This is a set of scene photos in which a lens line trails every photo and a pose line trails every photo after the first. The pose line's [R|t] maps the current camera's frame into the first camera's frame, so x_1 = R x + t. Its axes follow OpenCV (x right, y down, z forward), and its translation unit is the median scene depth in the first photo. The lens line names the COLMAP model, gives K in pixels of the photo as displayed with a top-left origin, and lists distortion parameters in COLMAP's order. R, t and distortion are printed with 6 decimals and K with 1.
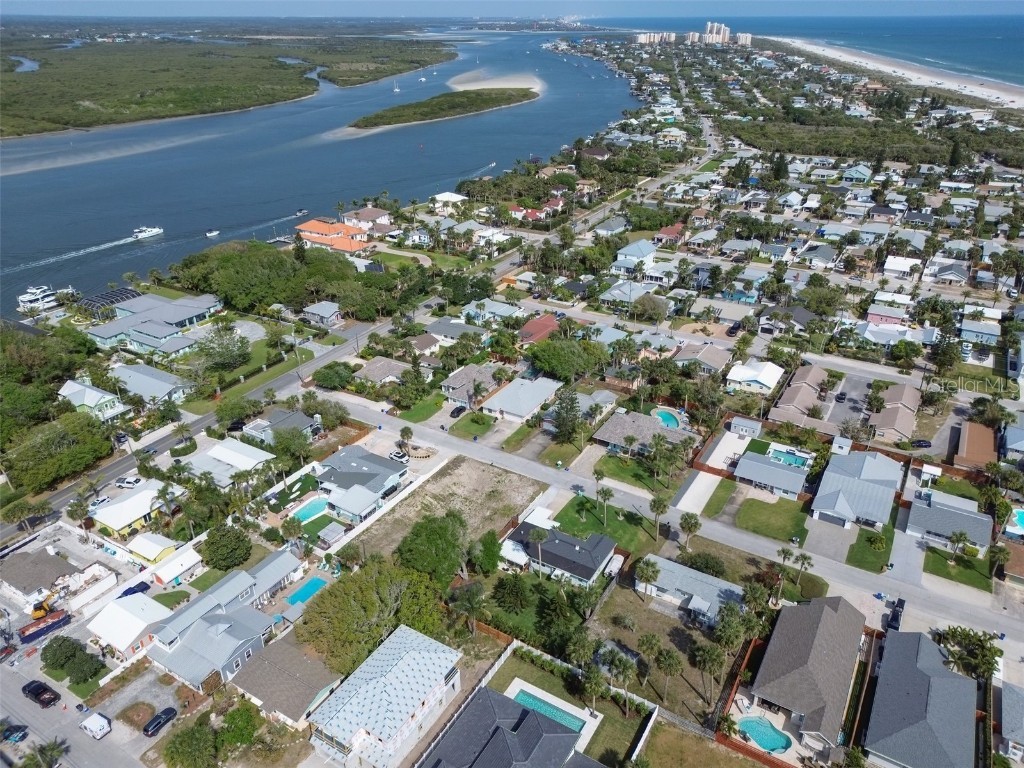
lens RADIAL K [[719.5, 0, 515.8], [0, 719.5, 386.6], [0, 0, 1]] dist [0.080405, -0.099063]
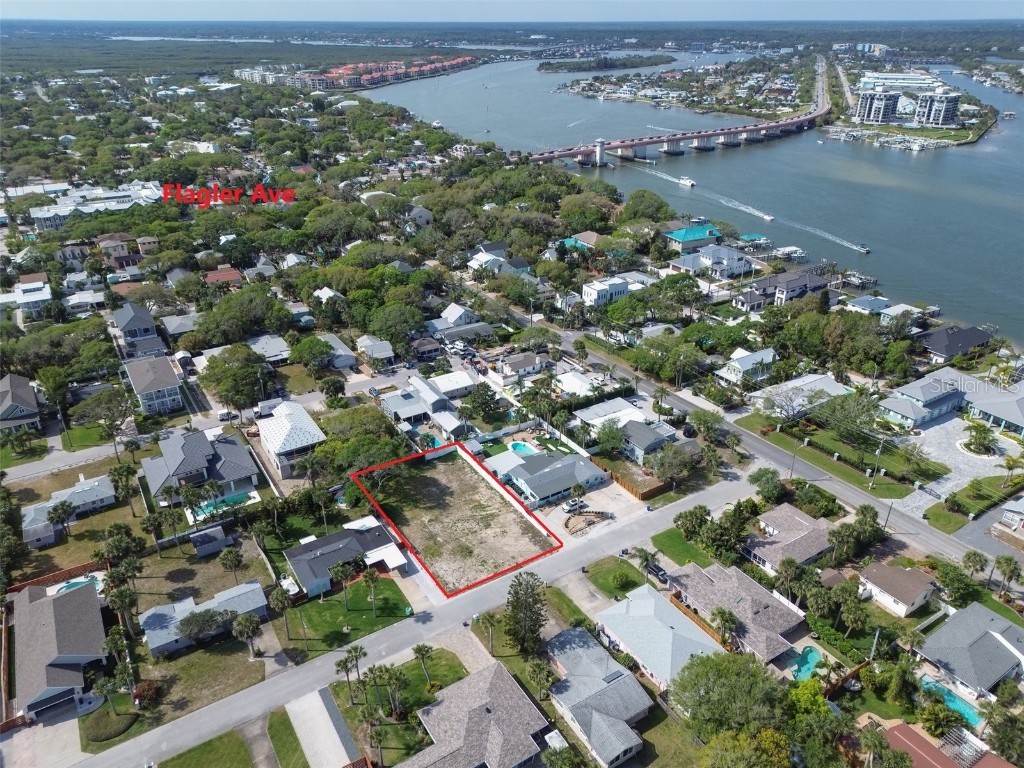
lens RADIAL K [[719.5, 0, 515.8], [0, 719.5, 386.6], [0, 0, 1]] dist [0.080405, -0.099063]
pose [[-0.449872, 0.398902, -0.799057, 0.476206], [-0.408858, 0.703456, 0.581365, -0.447997], [0.794009, 0.588240, -0.153372, 0.870553]]
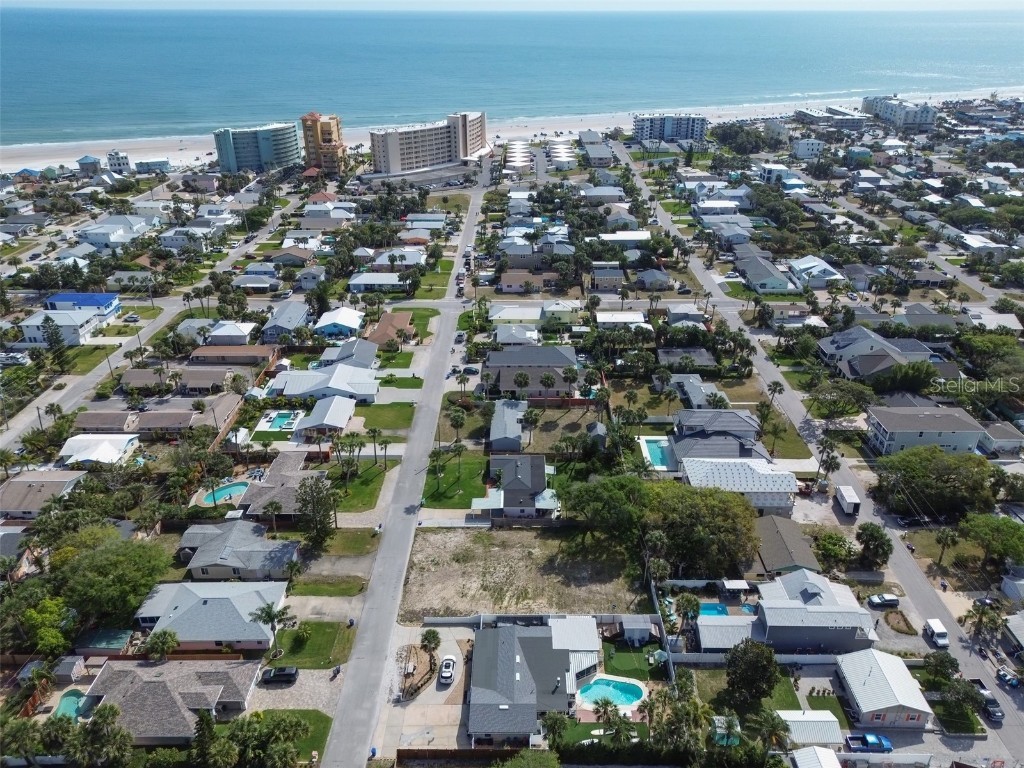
lens RADIAL K [[726.7, 0, 526.7], [0, 726.7, 383.0], [0, 0, 1]] dist [0.067528, -0.079529]
pose [[-0.514997, -0.392814, 0.761889, -0.528539], [0.388845, 0.685053, 0.616038, -0.403812], [-0.763923, 0.613514, -0.200056, 0.805067]]
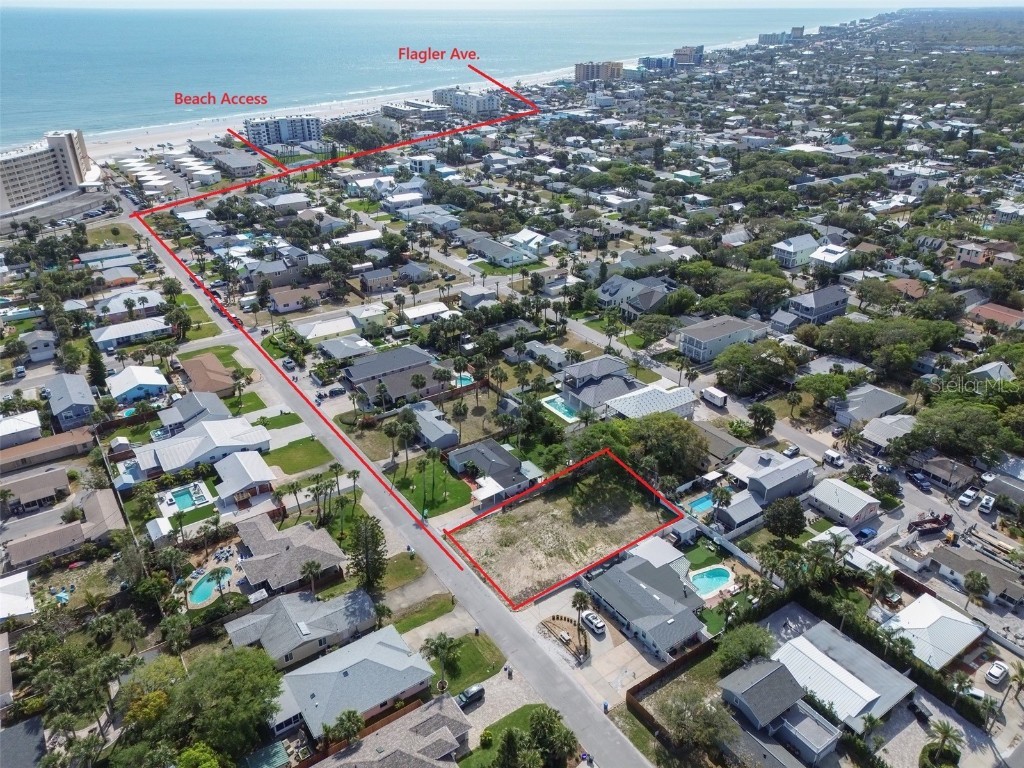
lens RADIAL K [[719.5, 0, 515.8], [0, 719.5, 386.6], [0, 0, 1]] dist [0.080405, -0.099063]
pose [[-0.909392, -0.195139, 0.367325, -0.274287], [0.187256, 0.596488, 0.780473, -0.549204], [-0.371405, 0.778539, -0.505900, 1.063184]]
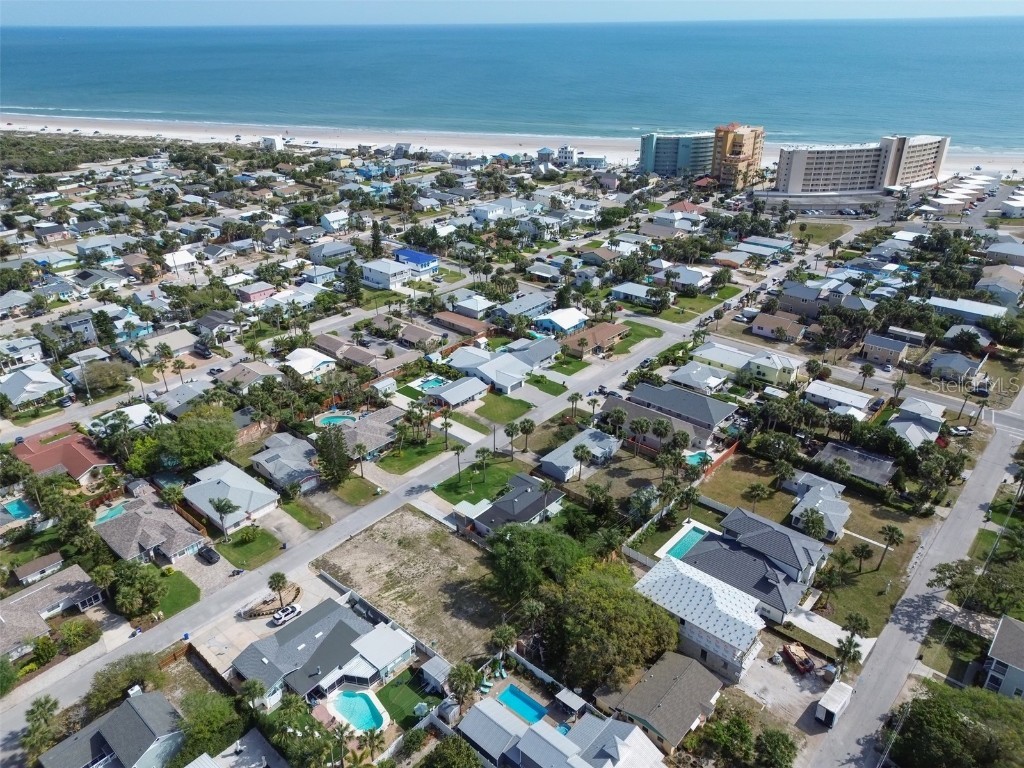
lens RADIAL K [[719.5, 0, 515.8], [0, 719.5, 386.6], [0, 0, 1]] dist [0.080405, -0.099063]
pose [[0.184271, -0.445576, 0.876074, -0.583170], [0.458743, 0.827286, 0.324272, -0.198950], [-0.869252, 0.342139, 0.356850, 0.397090]]
